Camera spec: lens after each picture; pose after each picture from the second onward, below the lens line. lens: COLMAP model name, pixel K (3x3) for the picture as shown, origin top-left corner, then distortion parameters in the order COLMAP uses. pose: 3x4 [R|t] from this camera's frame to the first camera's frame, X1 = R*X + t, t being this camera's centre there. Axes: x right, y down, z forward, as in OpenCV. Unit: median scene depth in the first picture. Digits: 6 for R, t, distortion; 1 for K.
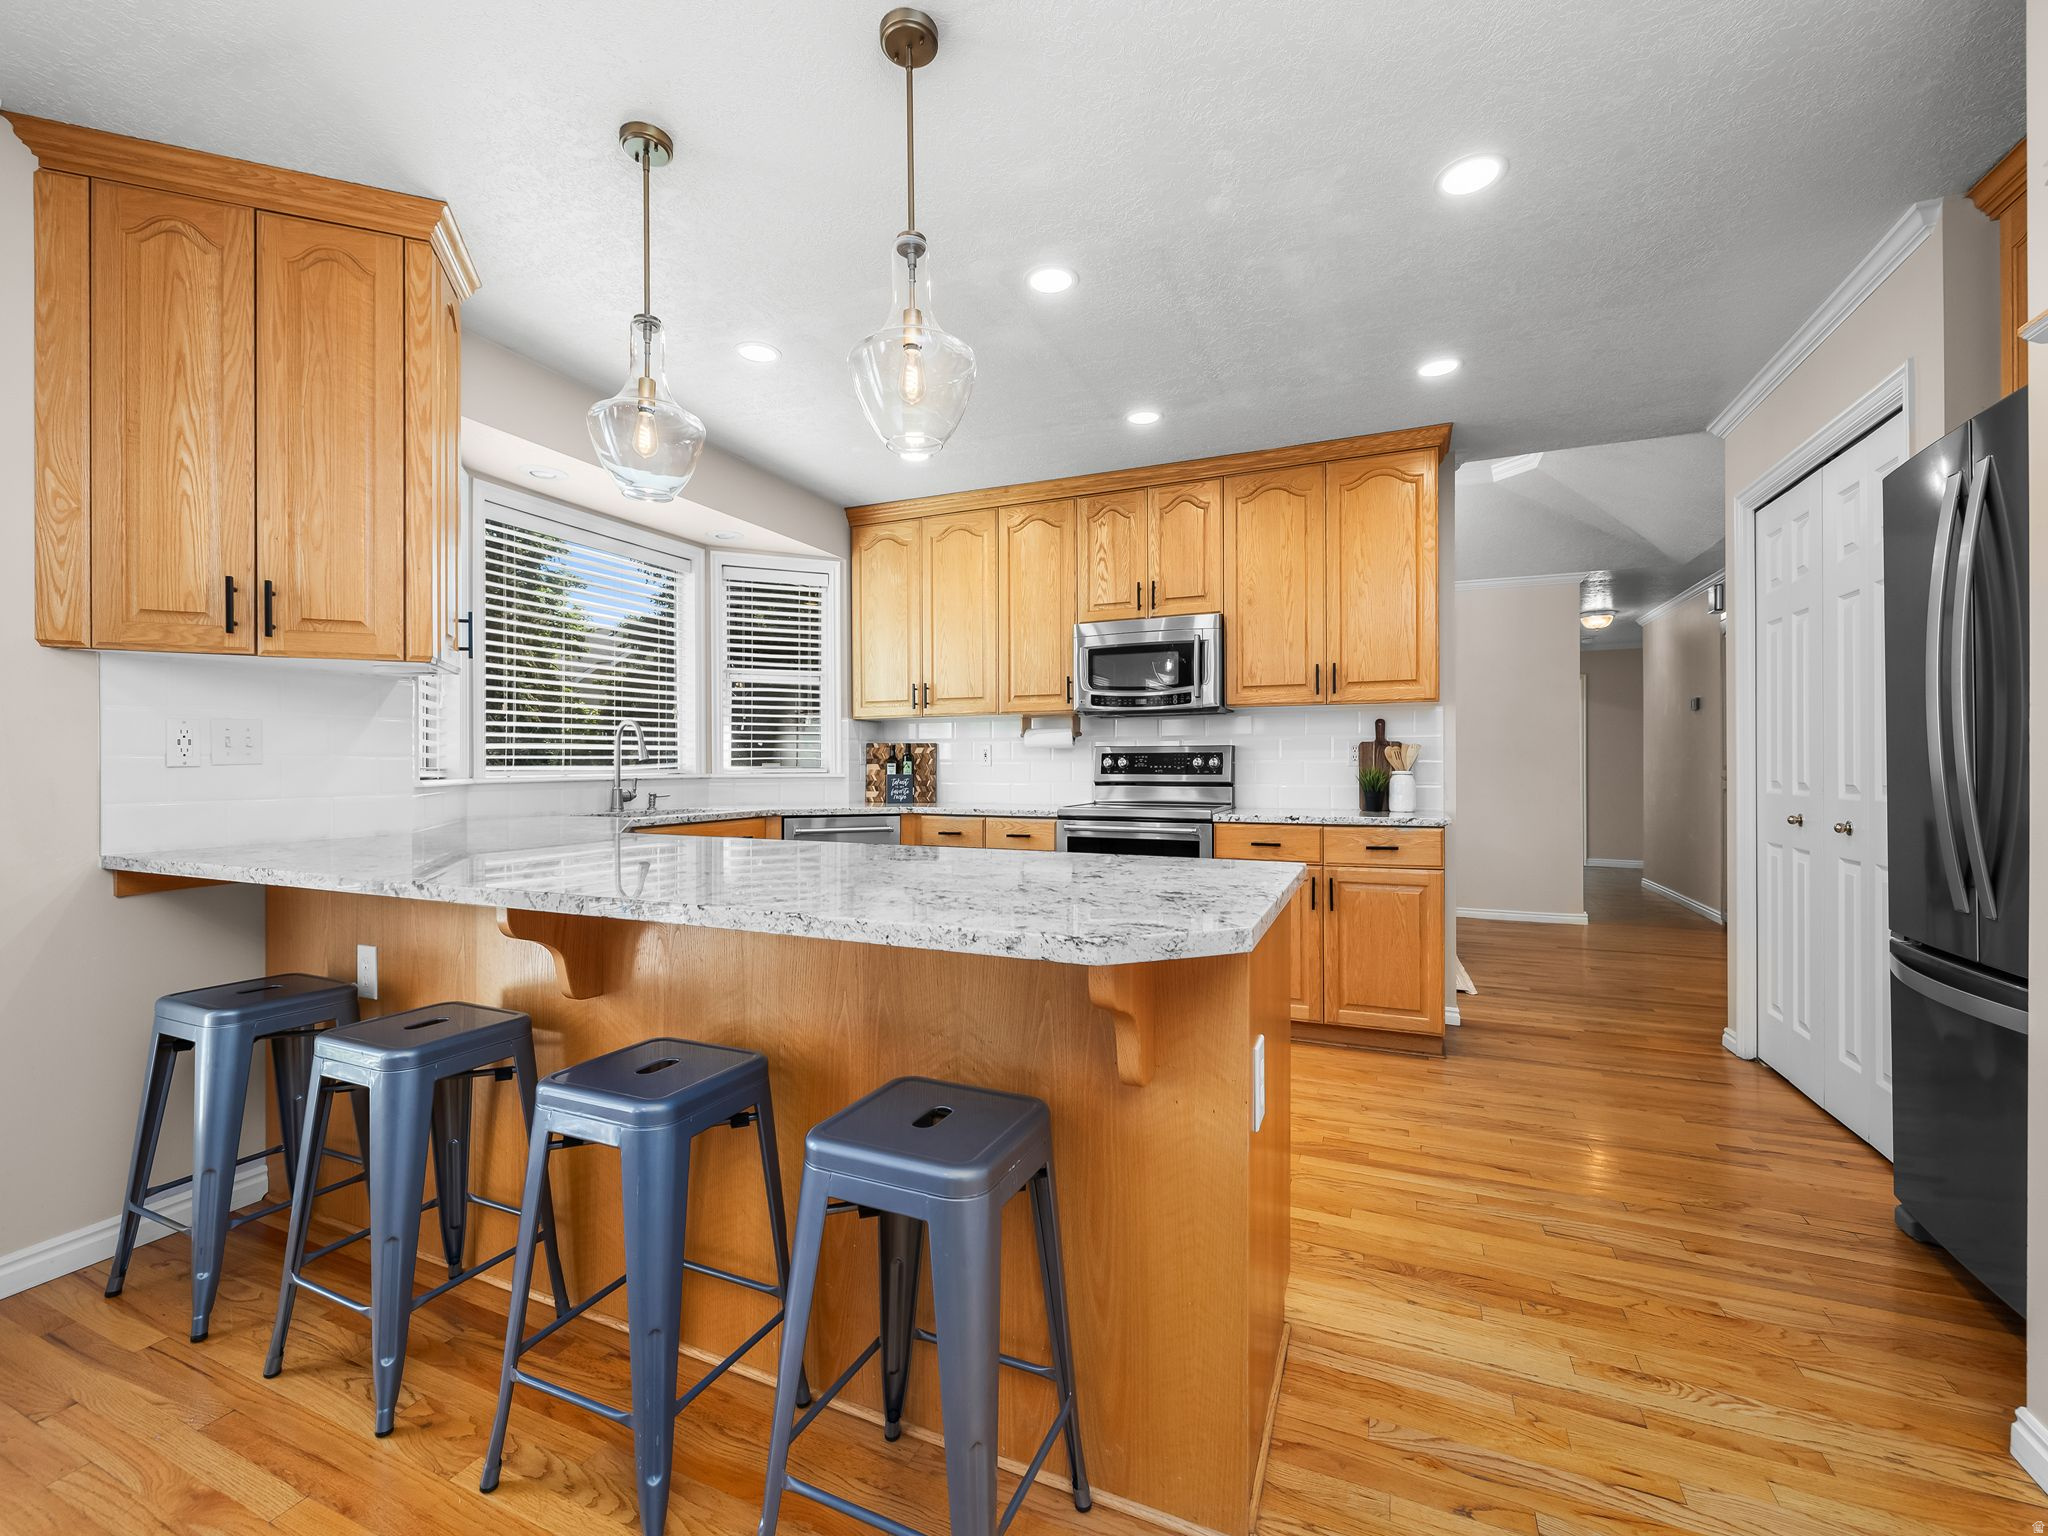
lens RADIAL K [[859.5, 0, 1020.6], [0, 859.5, 766.1], [0, 0, 1]] dist [0.000348, -0.000058]
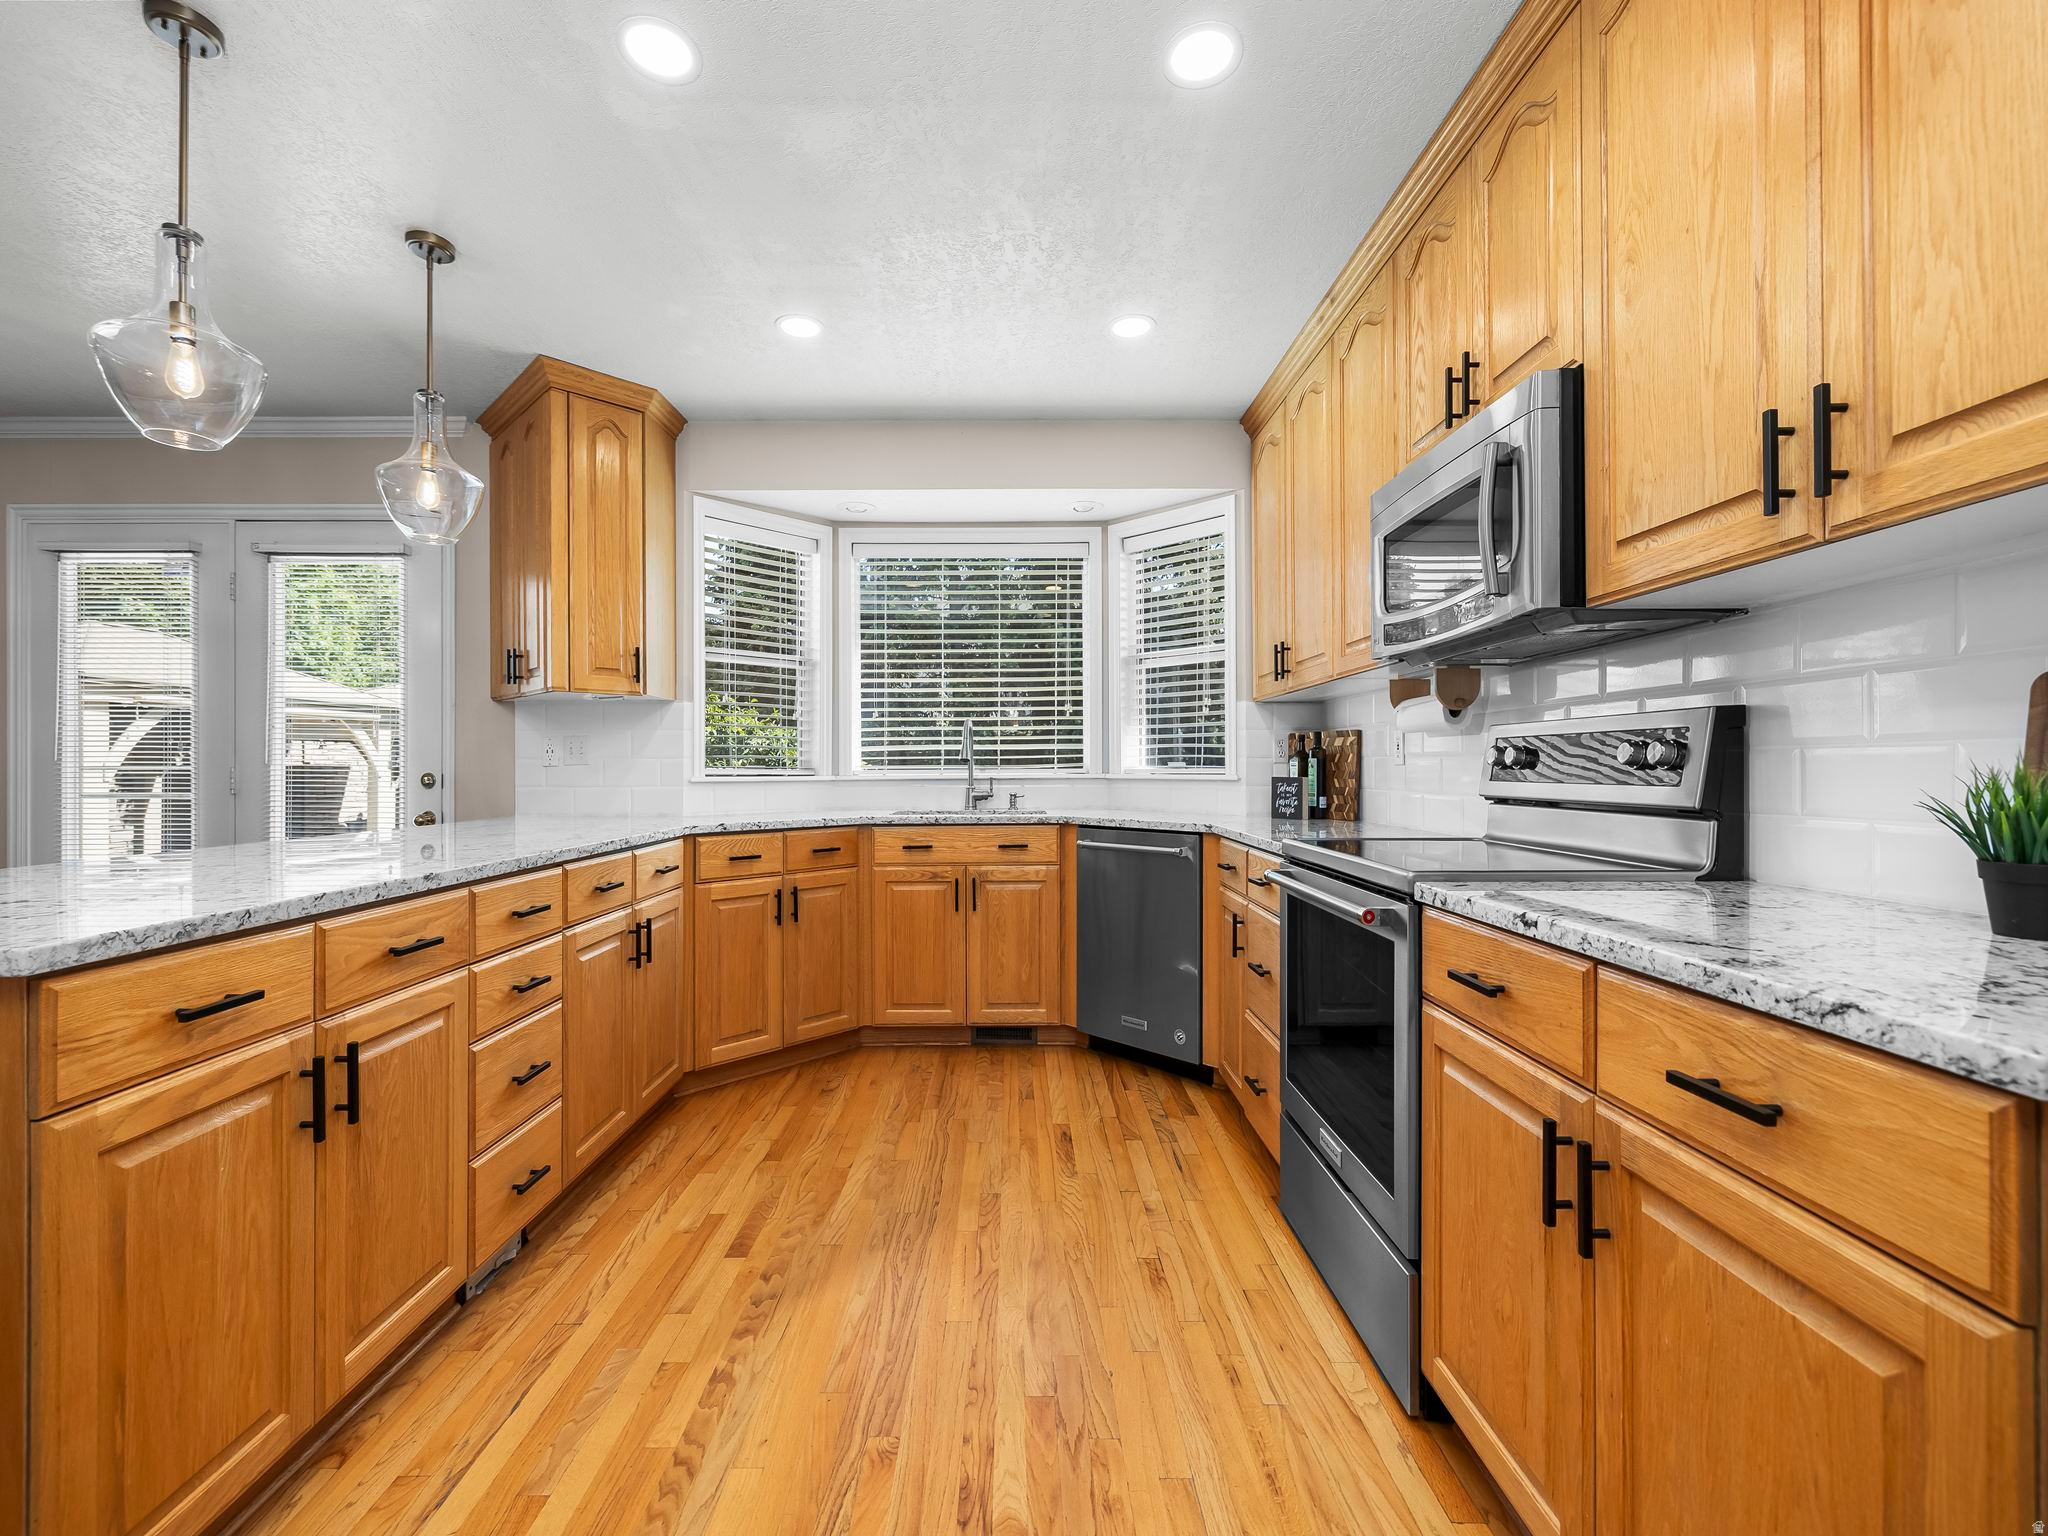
lens RADIAL K [[859.5, 0, 1025.7], [0, 859.5, 767.9], [0, 0, 1]] dist [0.000348, -0.000058]
pose [[0.426218, -0.000661, -0.904620, 0.414413], [0.003736, 0.999992, 0.001030, 0.001166], [0.904613, -0.003819, 0.426217, 0.536659]]
